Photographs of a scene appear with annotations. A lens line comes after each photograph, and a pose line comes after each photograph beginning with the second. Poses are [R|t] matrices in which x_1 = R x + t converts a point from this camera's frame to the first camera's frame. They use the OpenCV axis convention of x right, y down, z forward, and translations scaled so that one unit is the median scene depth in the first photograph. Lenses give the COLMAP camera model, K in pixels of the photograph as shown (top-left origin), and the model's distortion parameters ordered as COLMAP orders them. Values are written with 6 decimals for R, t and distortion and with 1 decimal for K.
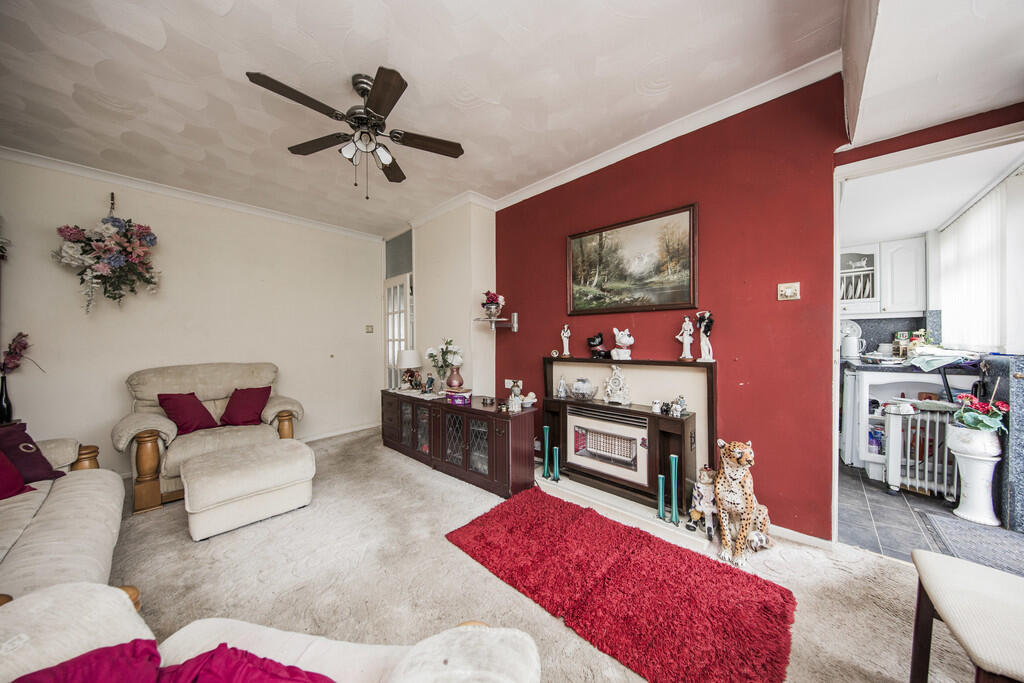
lens RADIAL K [[325.6, 0, 514.3], [0, 325.6, 339.5], [0, 0, 1]] dist [-0.001103, -0.000177]
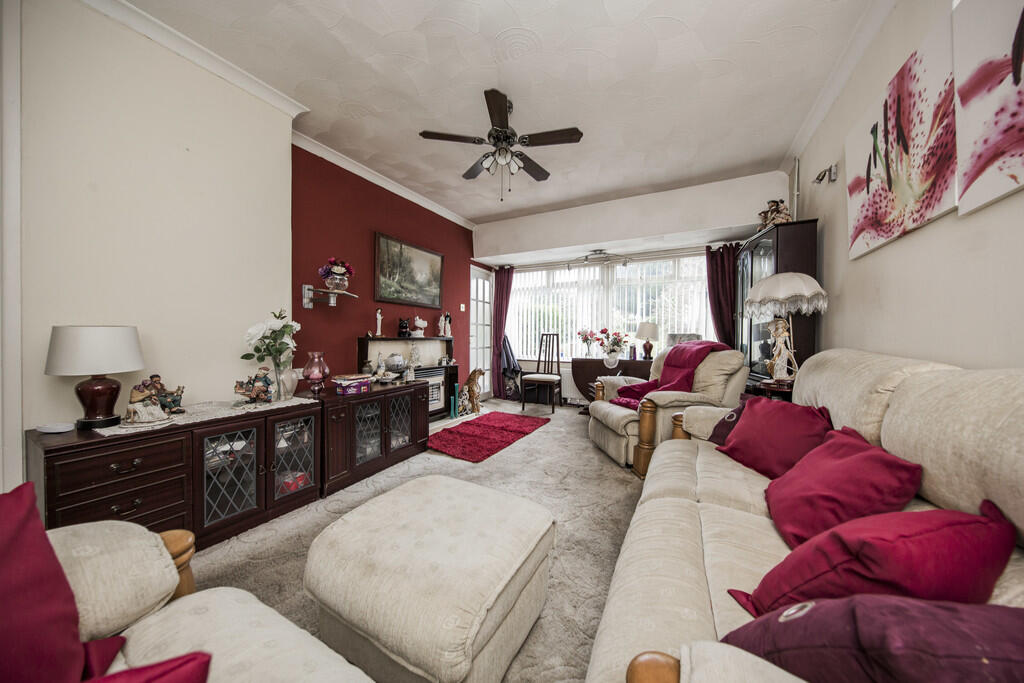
lens RADIAL K [[325.6, 0, 514.3], [0, 325.6, 339.5], [0, 0, 1]] dist [-0.001103, -0.000177]
pose [[-0.254623, -0.006484, 0.967019, -1.261561], [-0.014055, 0.999897, 0.003004, 0.061719], [-0.966938, -0.012827, -0.254688, 0.963448]]
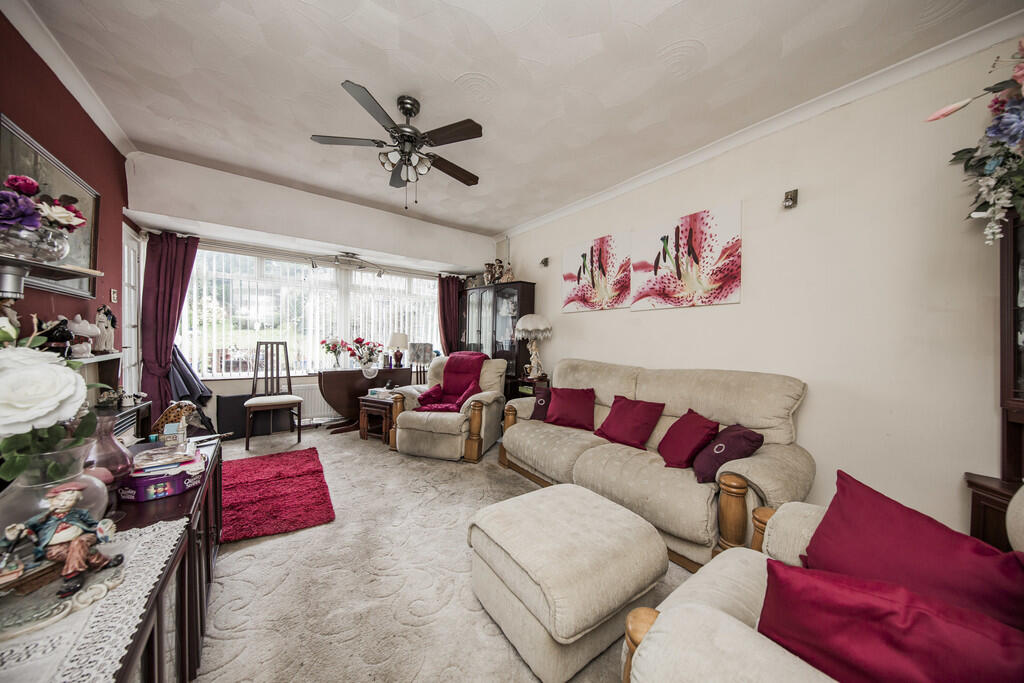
lens RADIAL K [[323.9, 0, 509.8], [0, 323.9, 345.5], [0, 0, 1]] dist [0.000289, -0.000031]
pose [[-0.980714, -0.020124, 0.194409, -0.776239], [-0.018293, 0.999770, 0.011206, 0.007002], [-0.194590, 0.007433, -0.980857, 1.535013]]
